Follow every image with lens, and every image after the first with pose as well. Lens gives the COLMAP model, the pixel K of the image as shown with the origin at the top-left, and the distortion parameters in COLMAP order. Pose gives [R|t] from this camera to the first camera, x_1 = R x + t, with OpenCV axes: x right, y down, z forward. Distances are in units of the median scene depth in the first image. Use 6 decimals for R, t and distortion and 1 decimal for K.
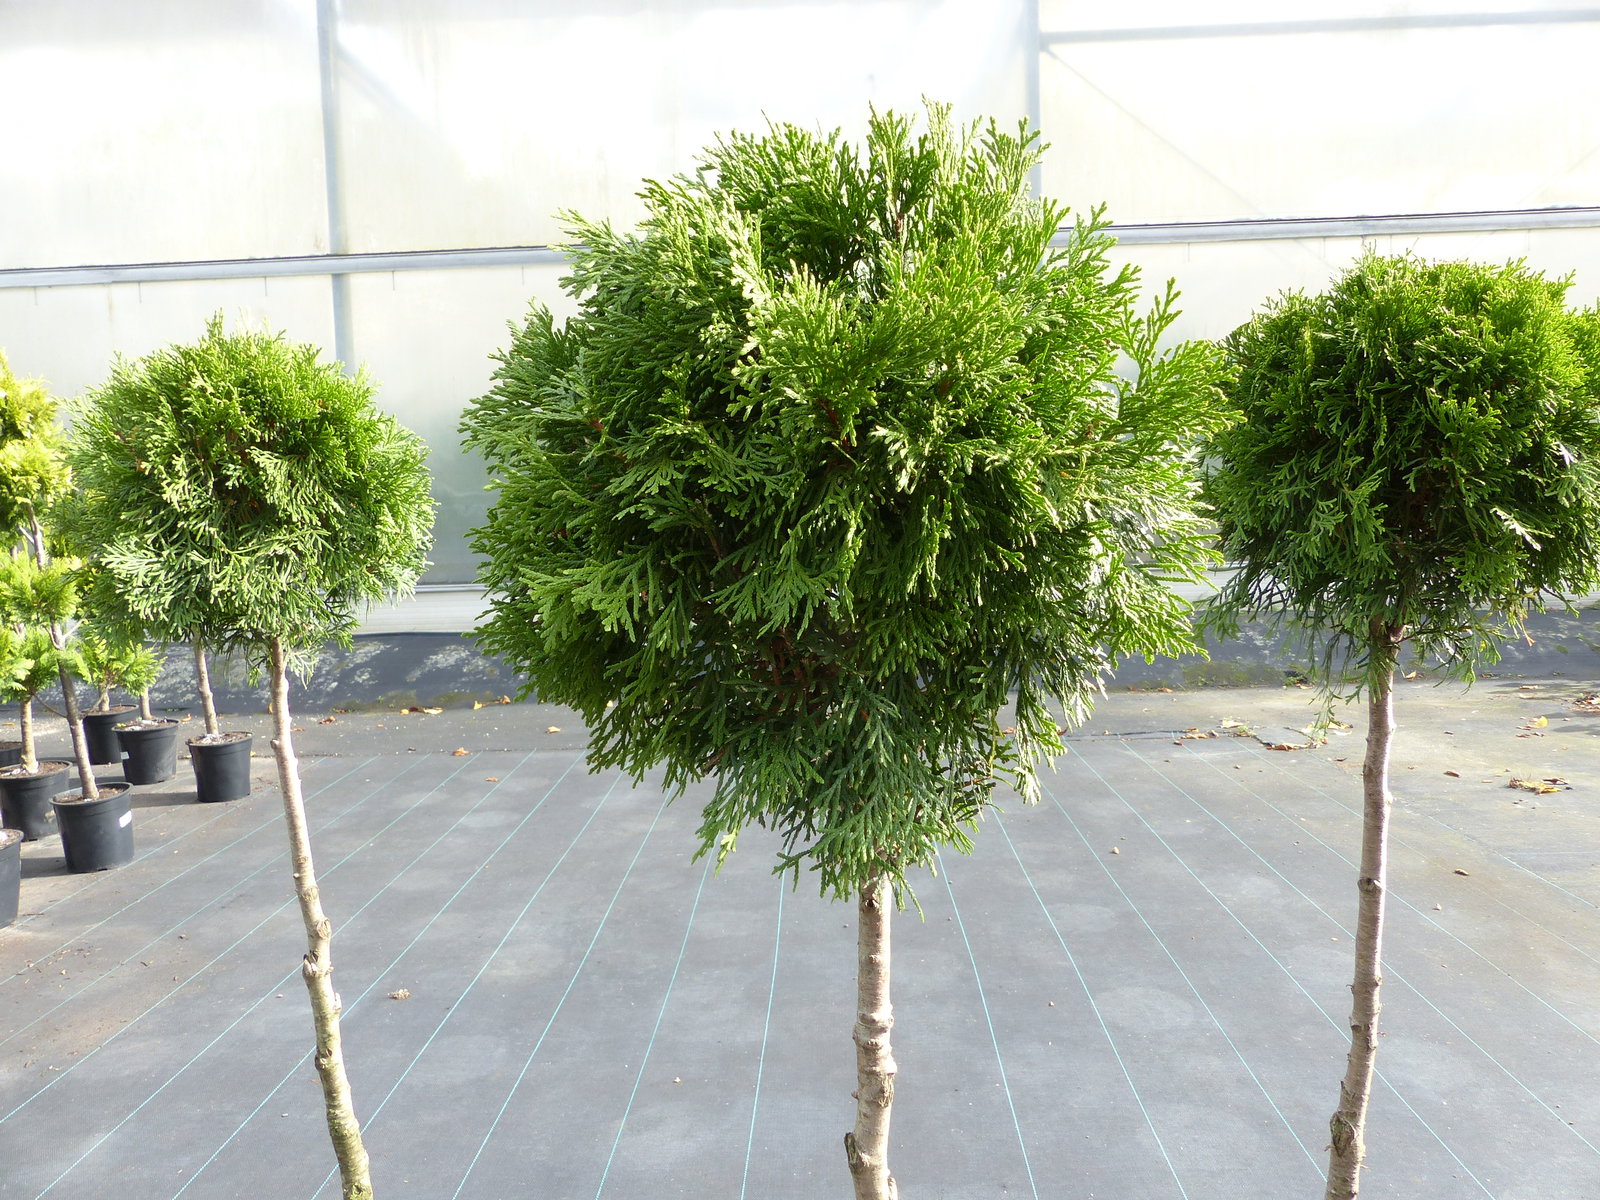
lens RADIAL K [[1176.9, 0, 792.0], [0, 1176.9, 599.1], [0, 0, 1]] dist [-0.031939, 0.018318]
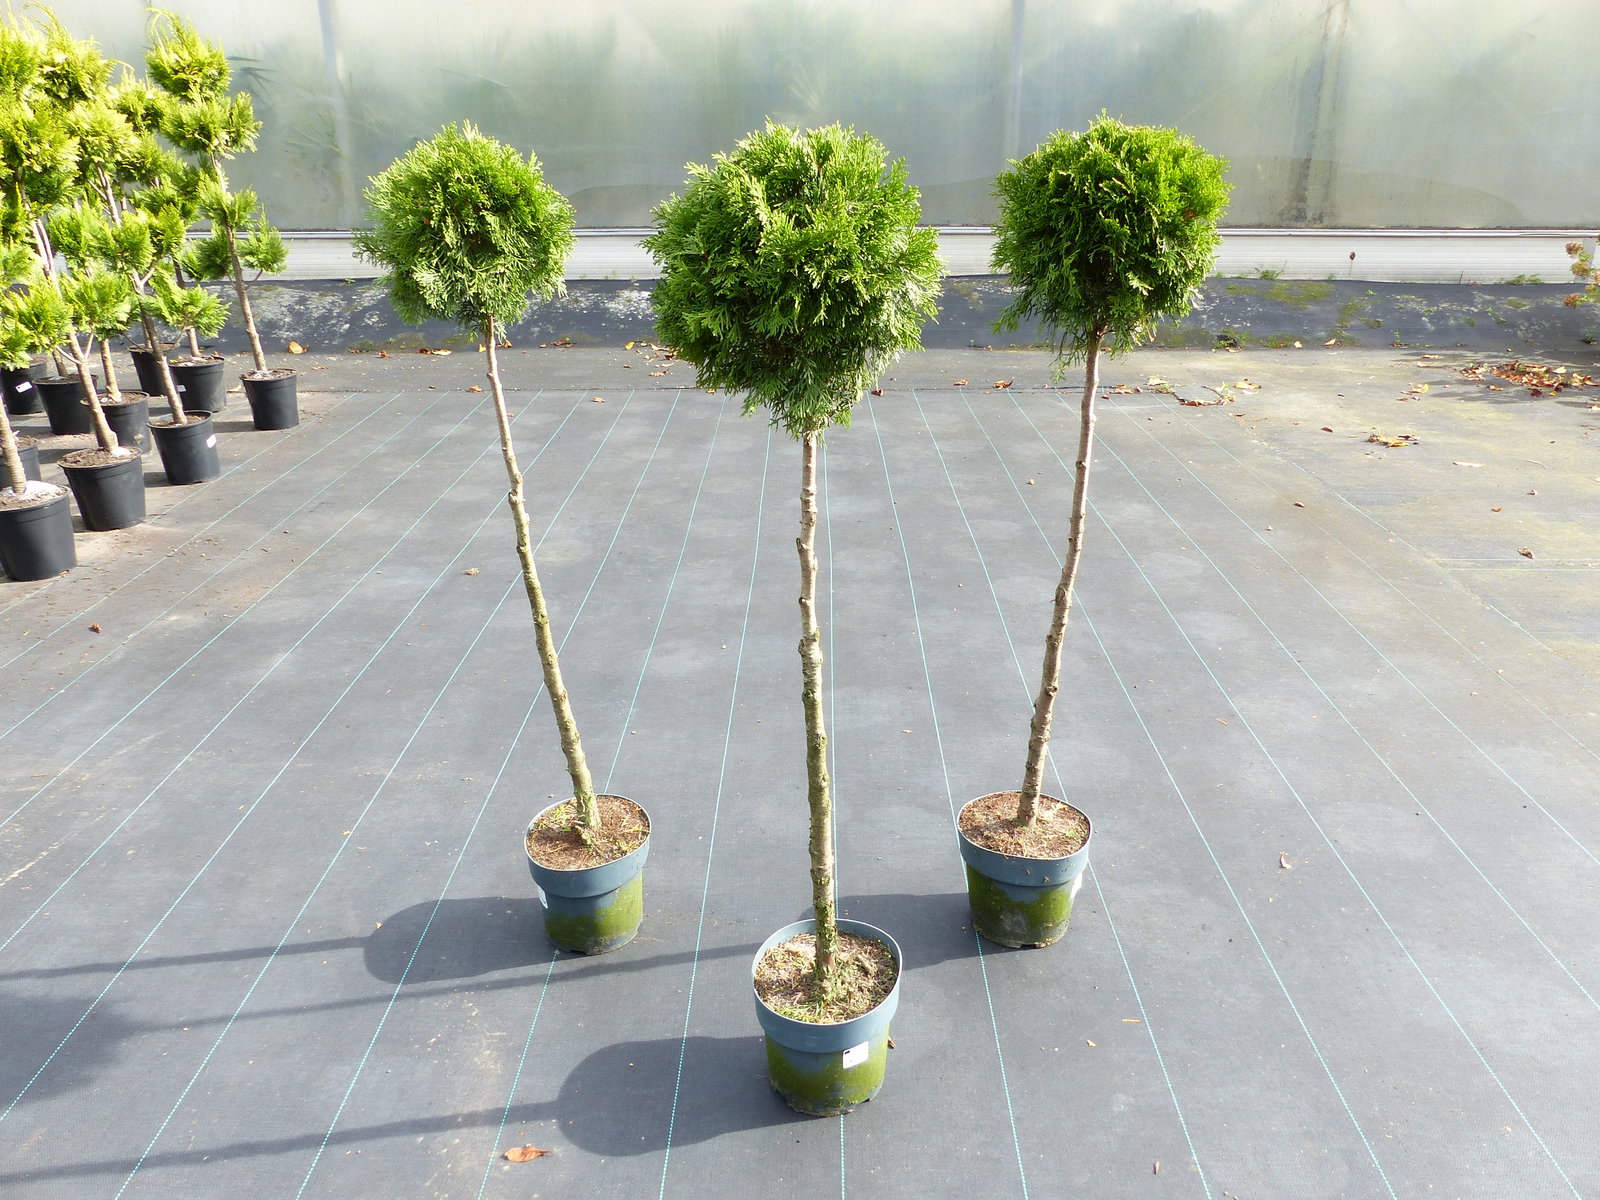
lens RADIAL K [[1176.9, 0, 805.1], [0, 1176.9, 593.4], [0, 0, 1]] dist [-0.031939, 0.018318]
pose [[0.999260, 0.017338, 0.034332, -0.004024], [-0.026480, 0.957520, 0.287147, -0.029328], [-0.027895, -0.287844, 0.957271, -0.283152]]
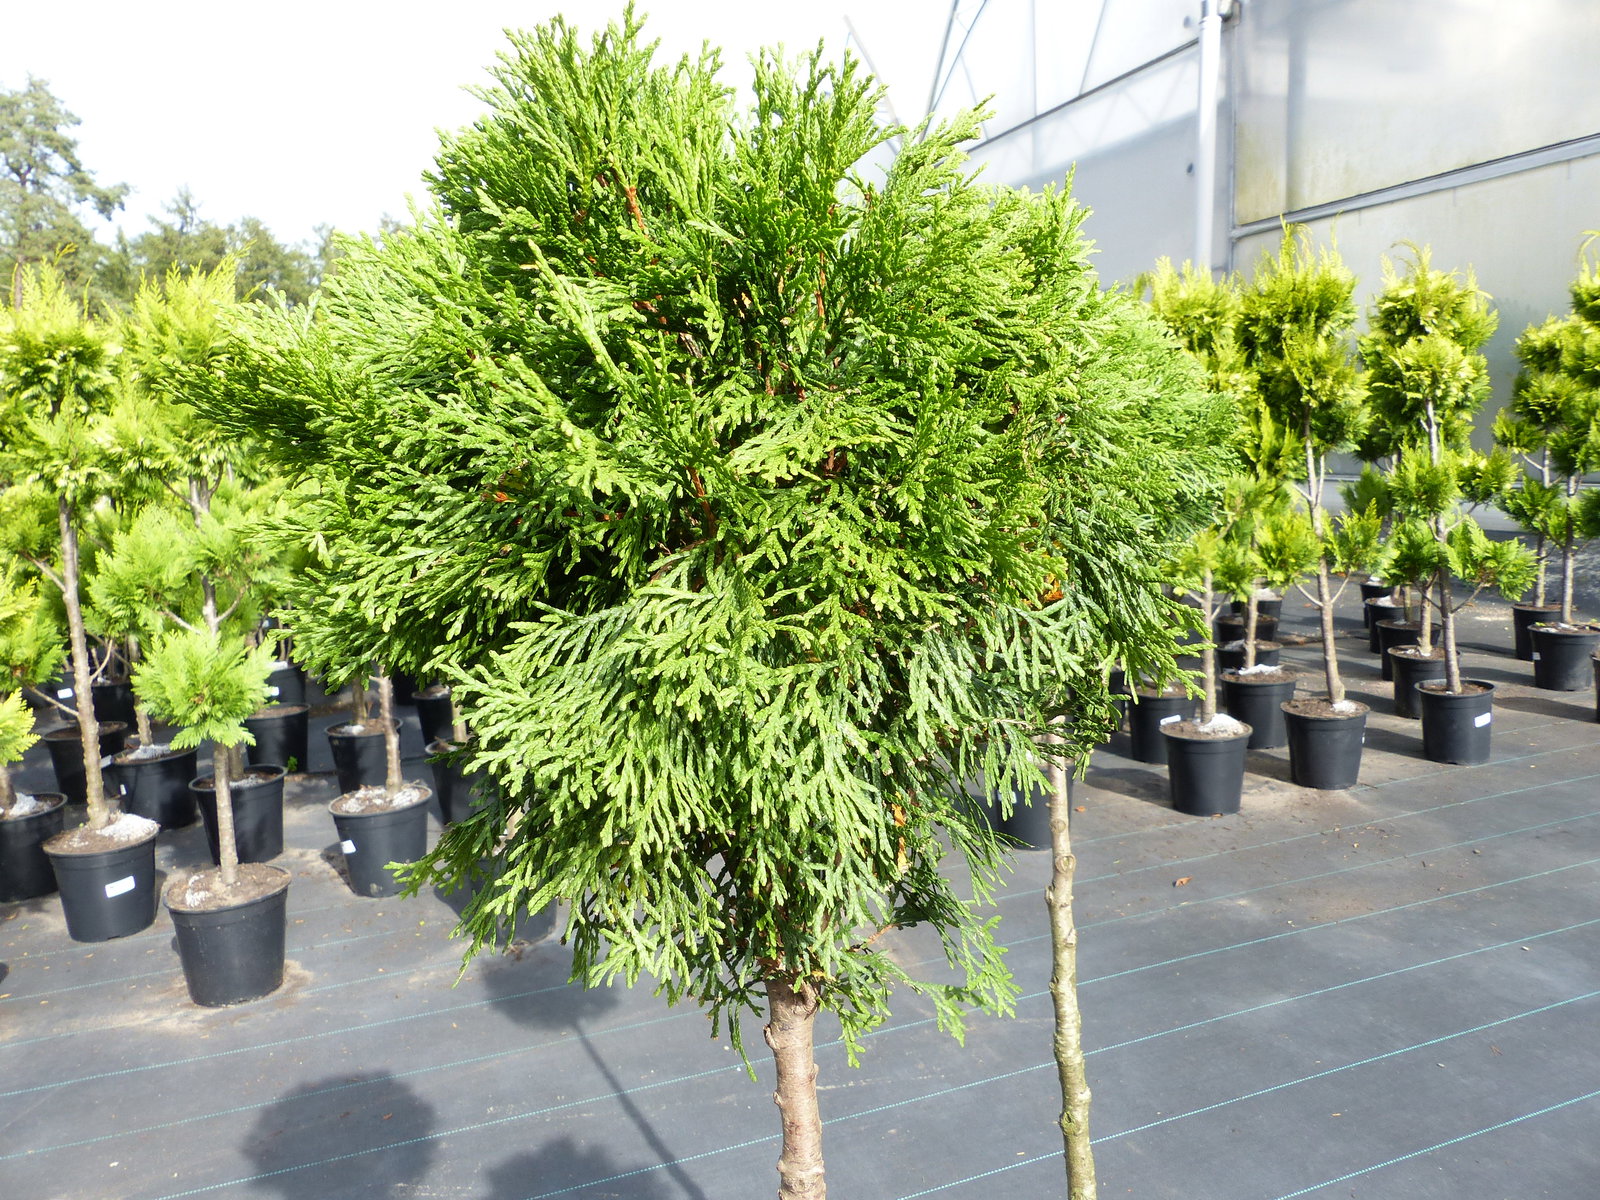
lens RADIAL K [[1176.9, 0, 804.4], [0, 1176.9, 601.0], [0, 0, 1]] dist [-0.031939, 0.018318]
pose [[0.370957, 0.148303, -0.916732, 0.144983], [-0.049858, 0.988923, 0.139806, -0.027645], [0.927311, -0.006156, 0.374242, 0.137301]]
